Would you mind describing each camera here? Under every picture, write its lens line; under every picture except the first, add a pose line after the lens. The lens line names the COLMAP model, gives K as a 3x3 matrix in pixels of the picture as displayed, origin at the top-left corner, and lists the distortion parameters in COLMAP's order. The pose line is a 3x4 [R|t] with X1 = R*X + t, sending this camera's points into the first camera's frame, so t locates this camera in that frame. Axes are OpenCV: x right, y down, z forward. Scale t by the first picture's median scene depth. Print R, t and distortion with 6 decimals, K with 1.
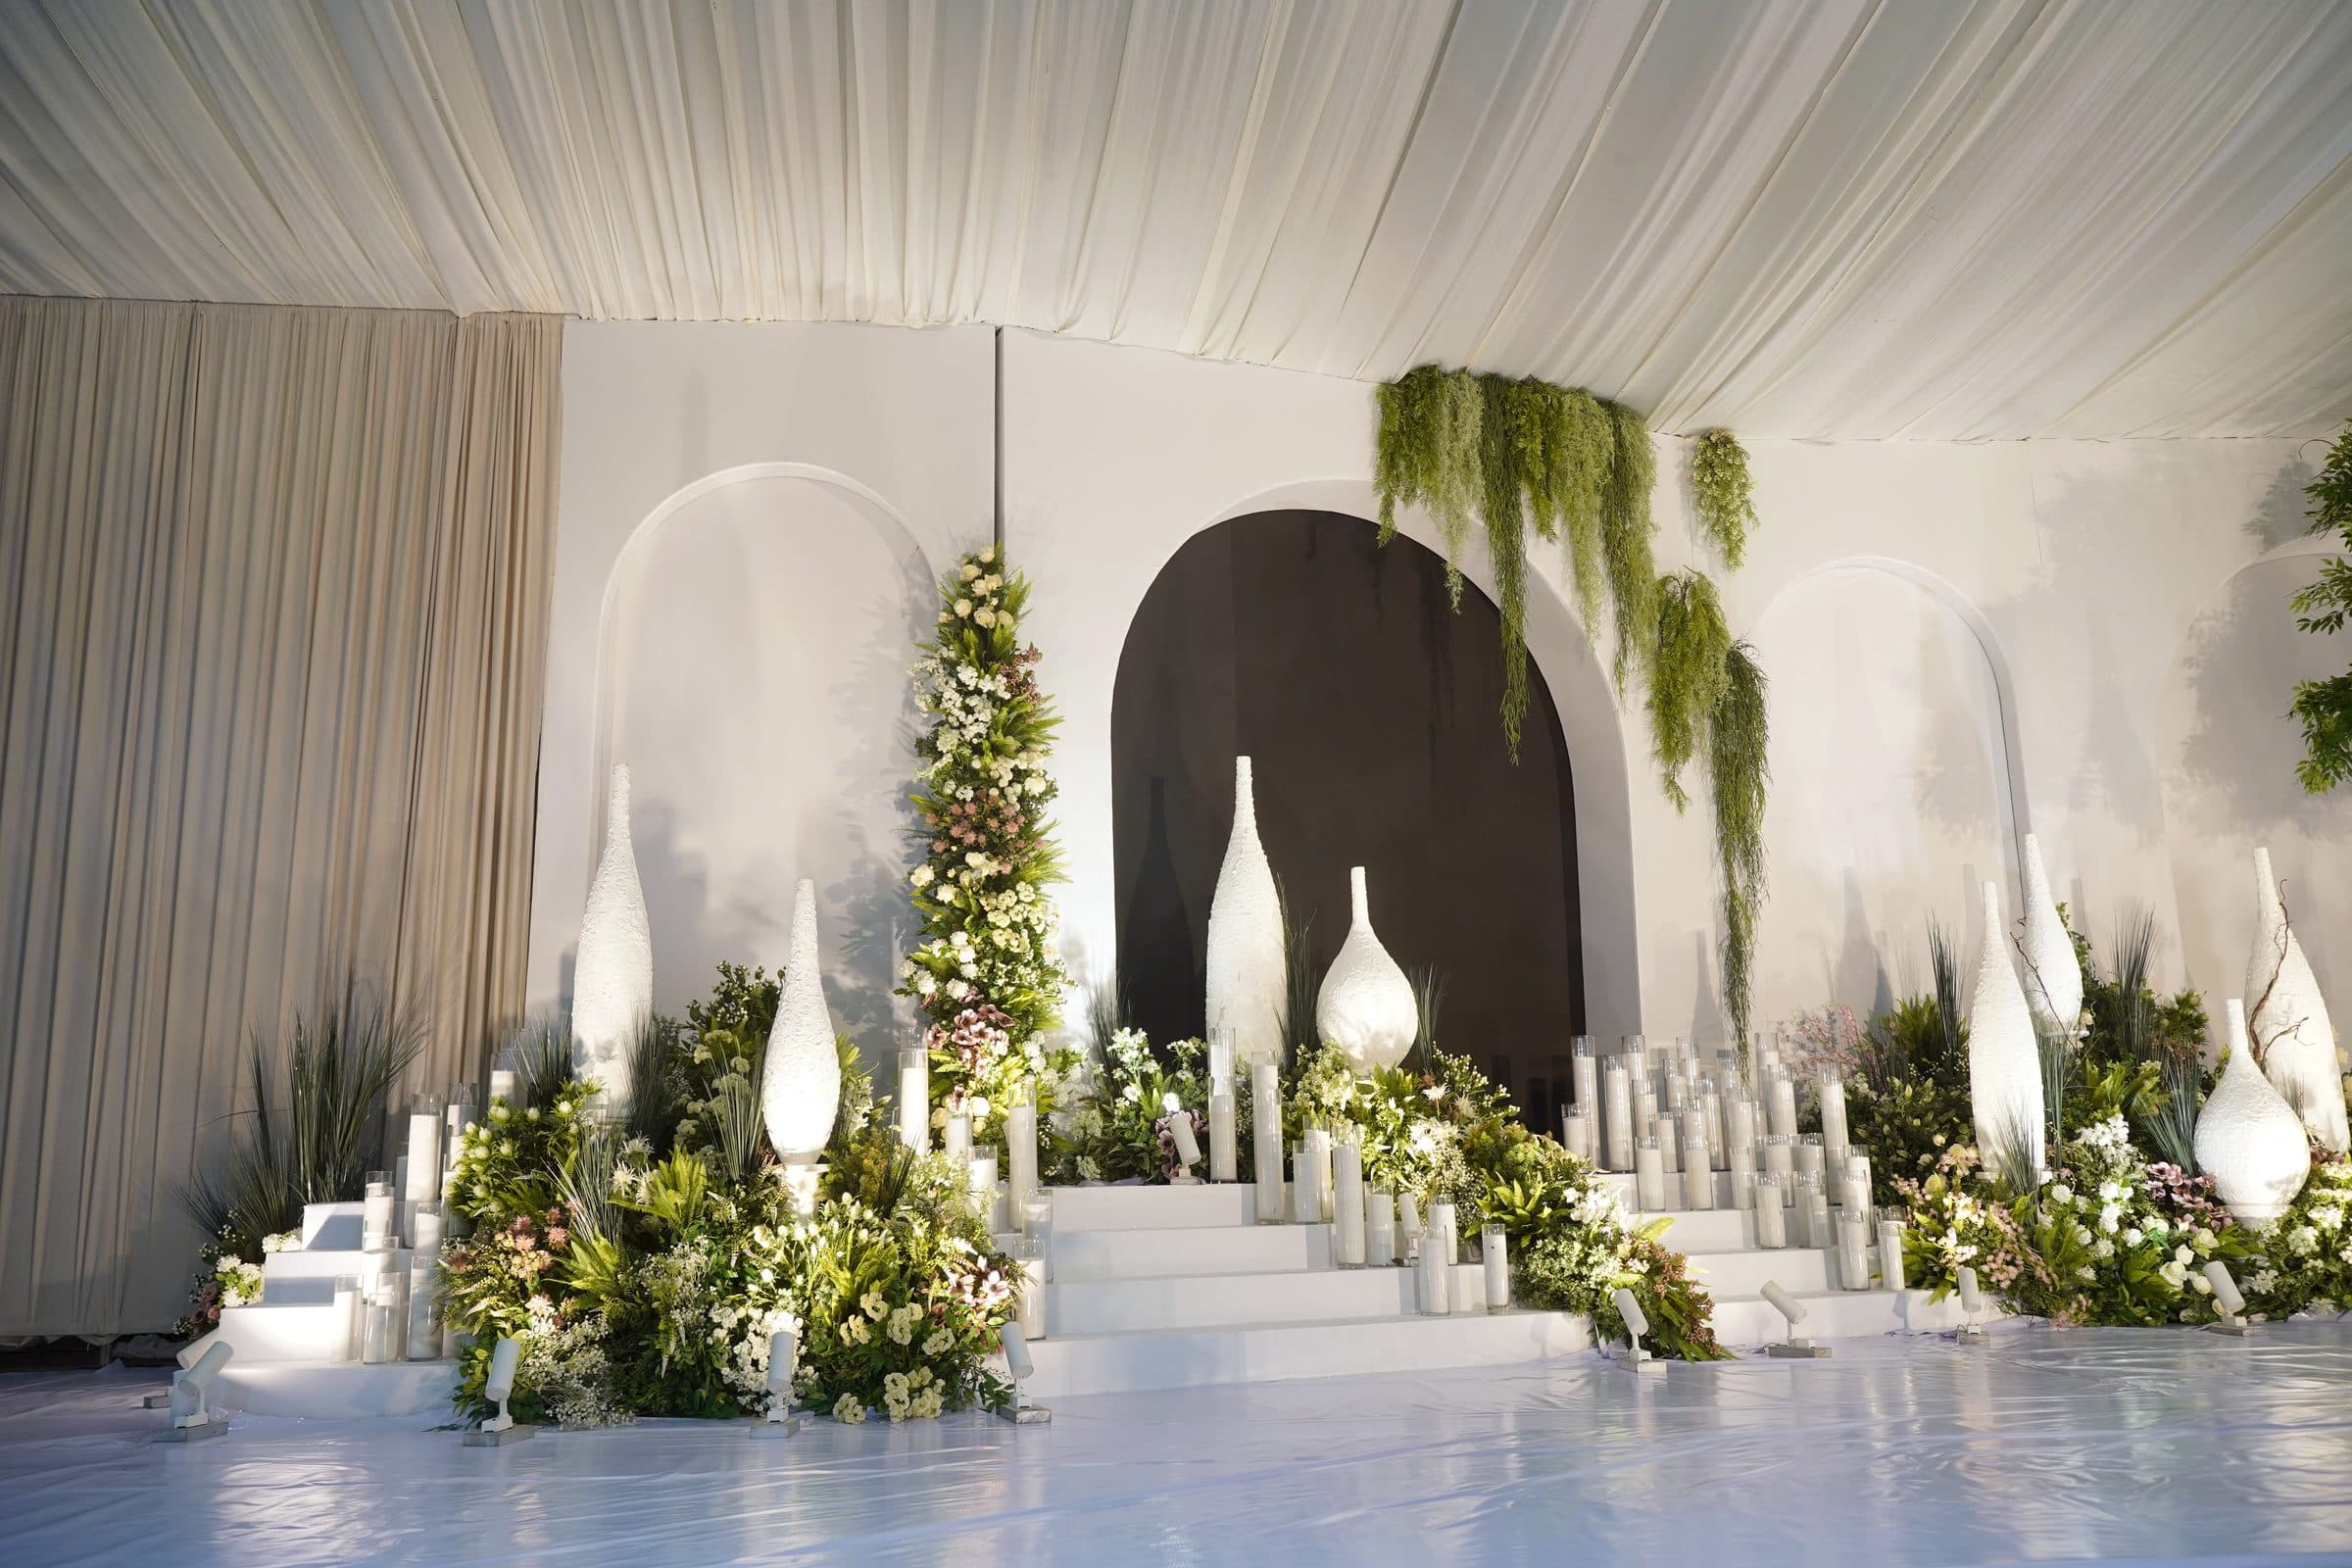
lens RADIAL K [[1898.4, 0, 1171.3], [0, 1898.4, 757.4], [0, 0, 1]] dist [-0.007144, -0.000170]
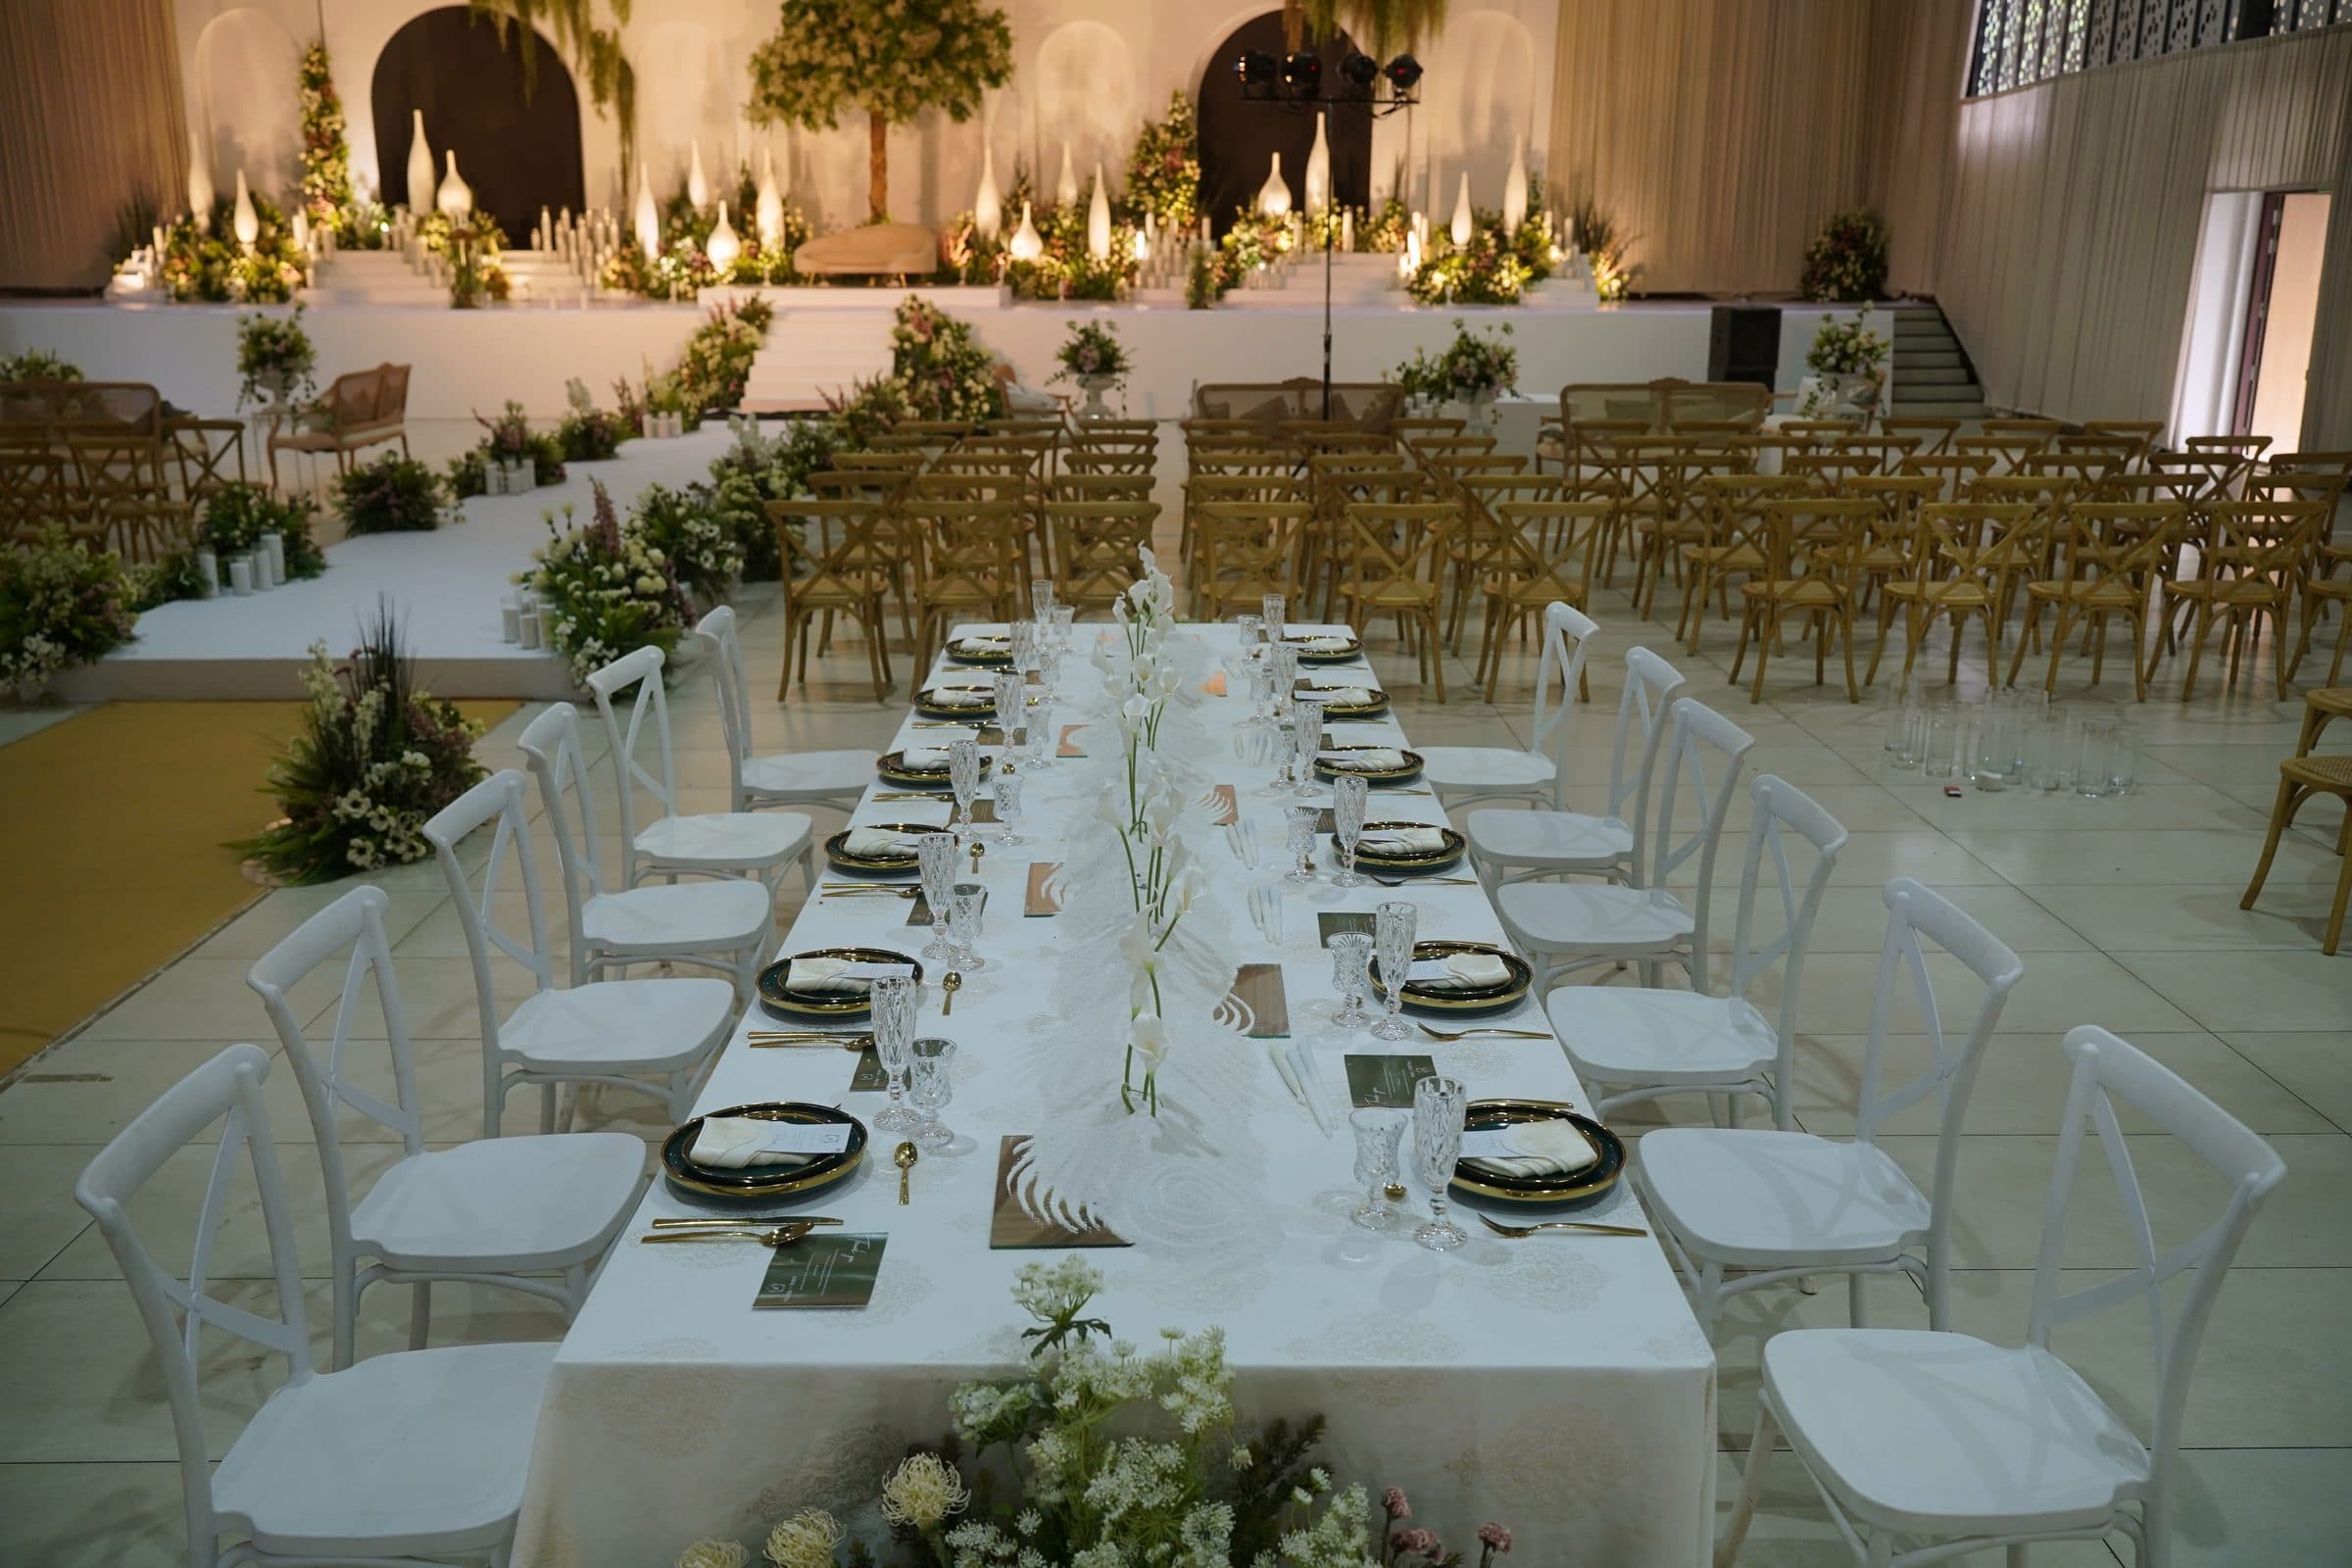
lens RADIAL K [[2060.9, 0, 1182.7], [0, 2060.9, 782.9], [0, 0, 1]] dist [0.005498, 0.008635]
pose [[0.998961, 0.033000, -0.031428, 1.503680], [-0.014813, 0.887332, 0.460894, -0.630022], [0.043097, -0.459949, 0.886899, -2.556184]]
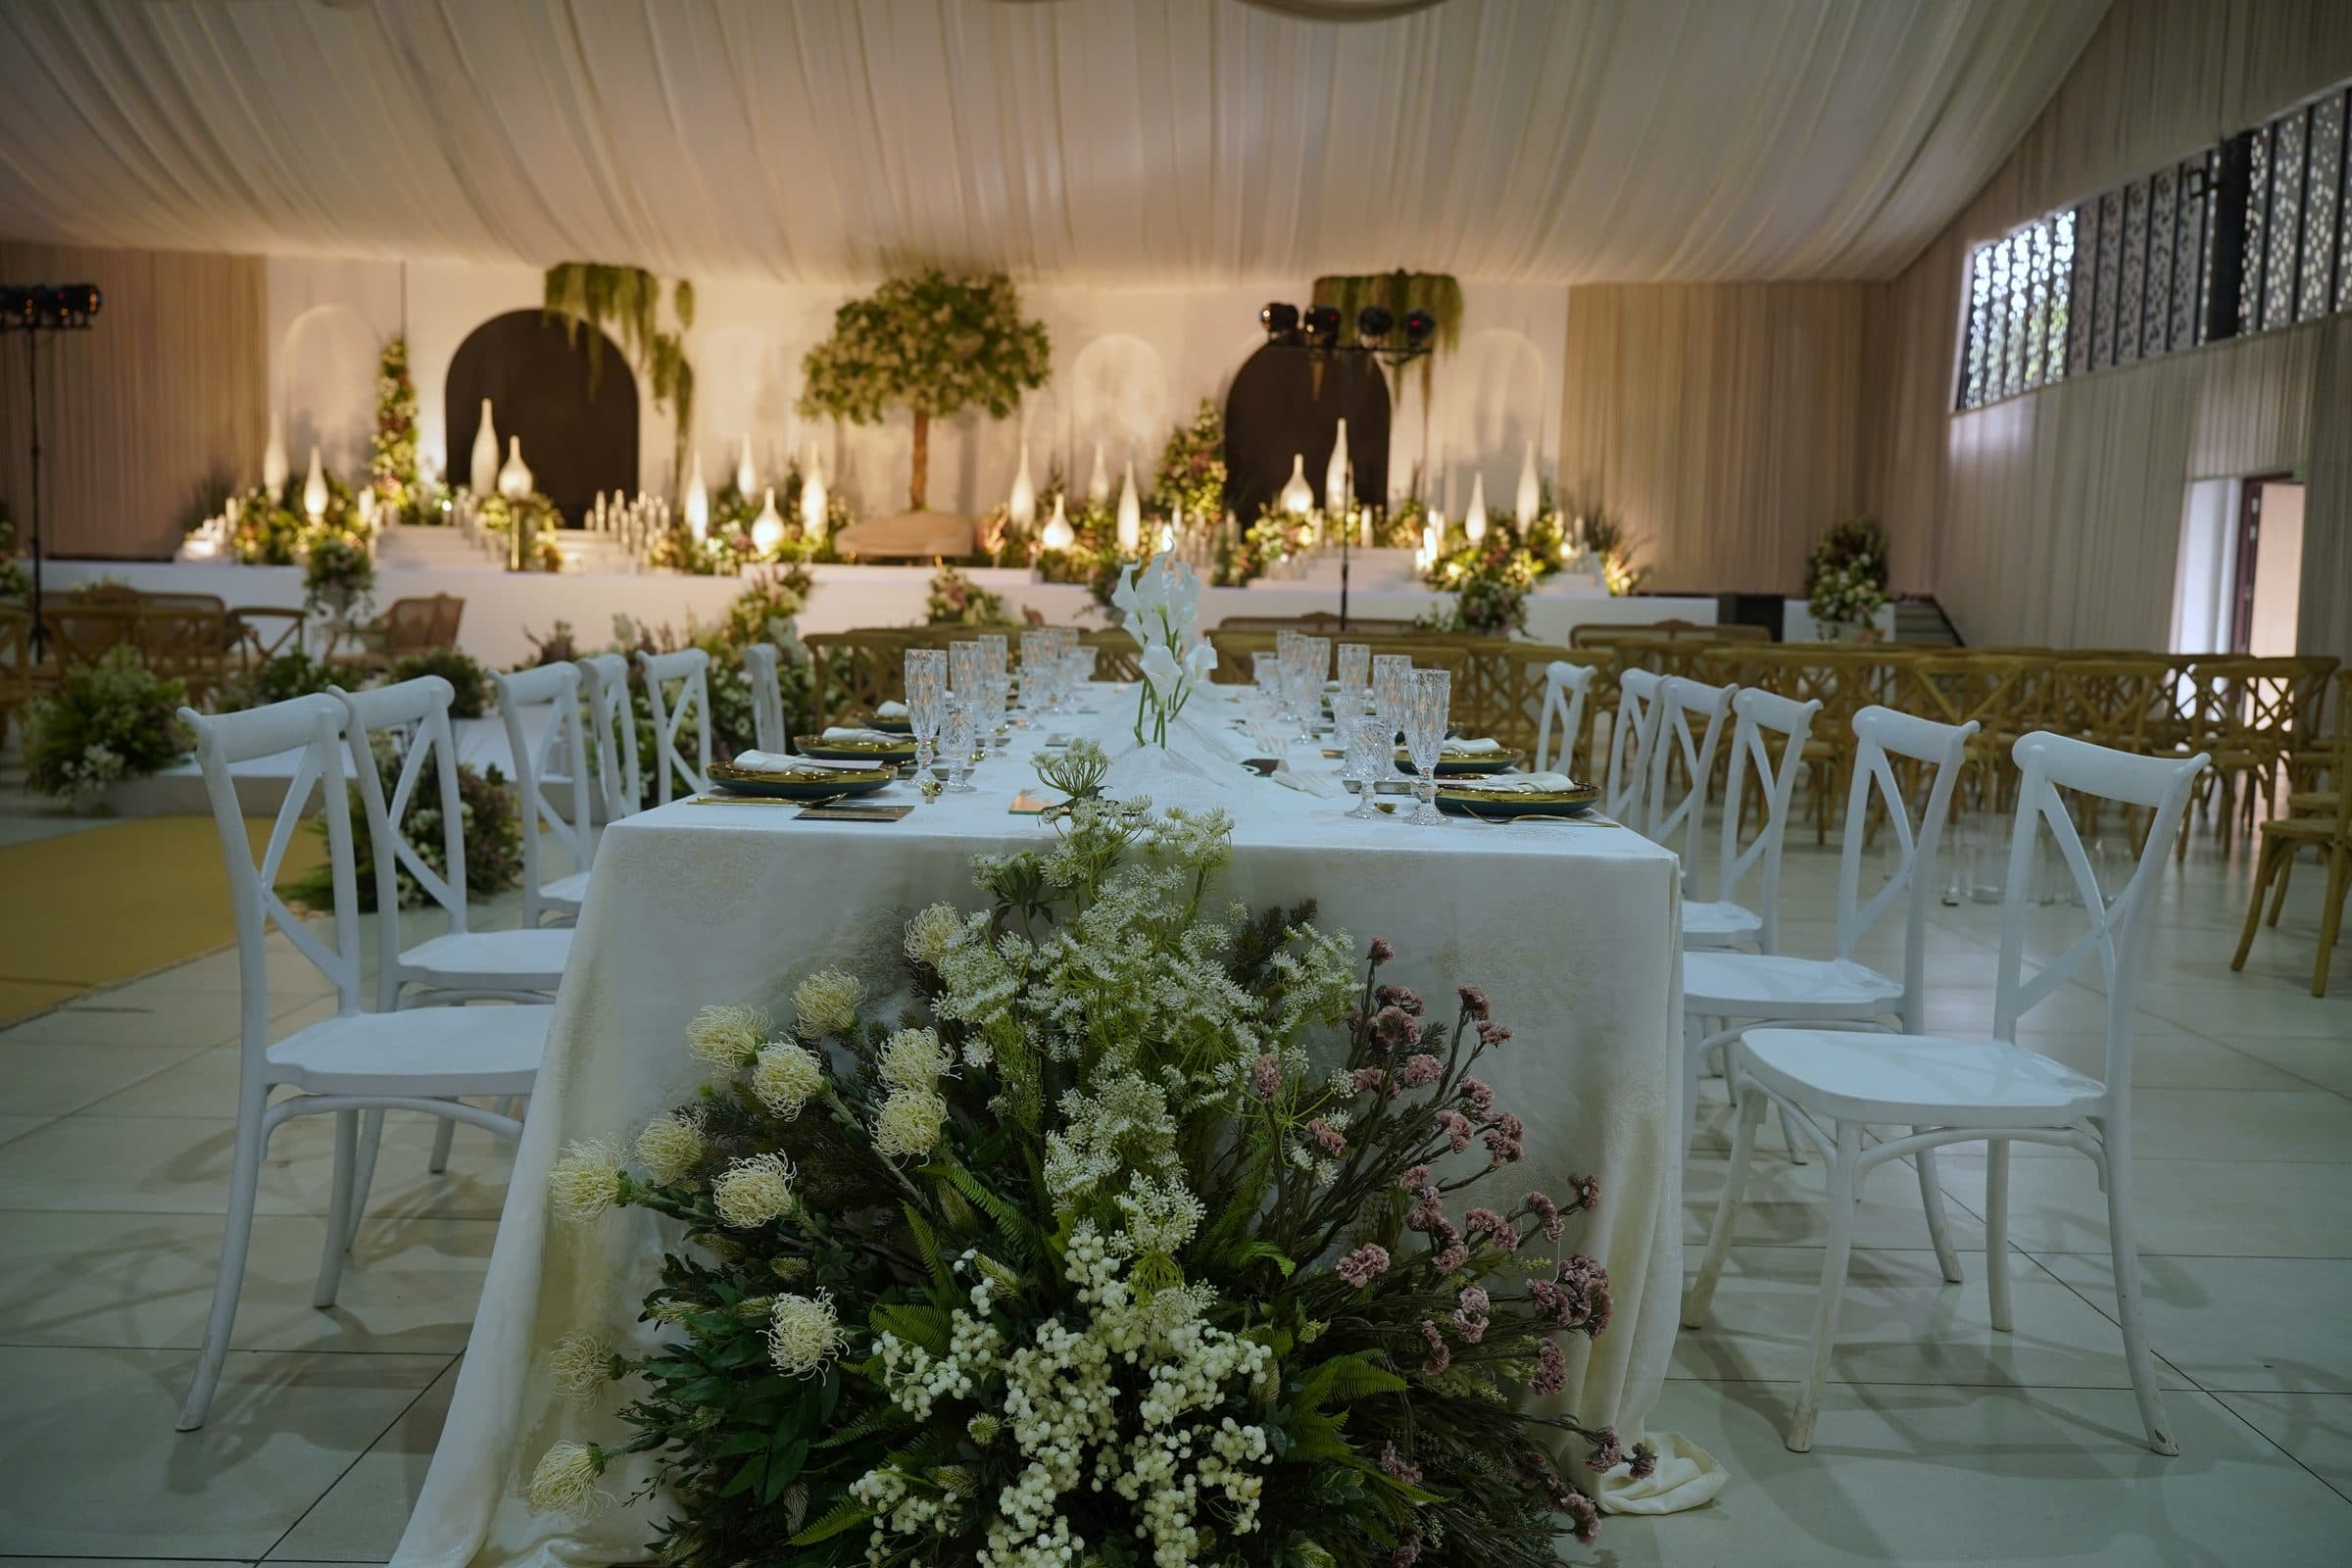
lens RADIAL K [[2060.9, 0, 1182.7], [0, 2060.9, 782.9], [0, 0, 1]] dist [0.005498, 0.008635]
pose [[0.997690, 0.049106, -0.046931, 1.511247], [-0.032438, 0.951479, 0.306000, -0.527457], [0.059681, -0.303771, 0.950874, -2.633328]]
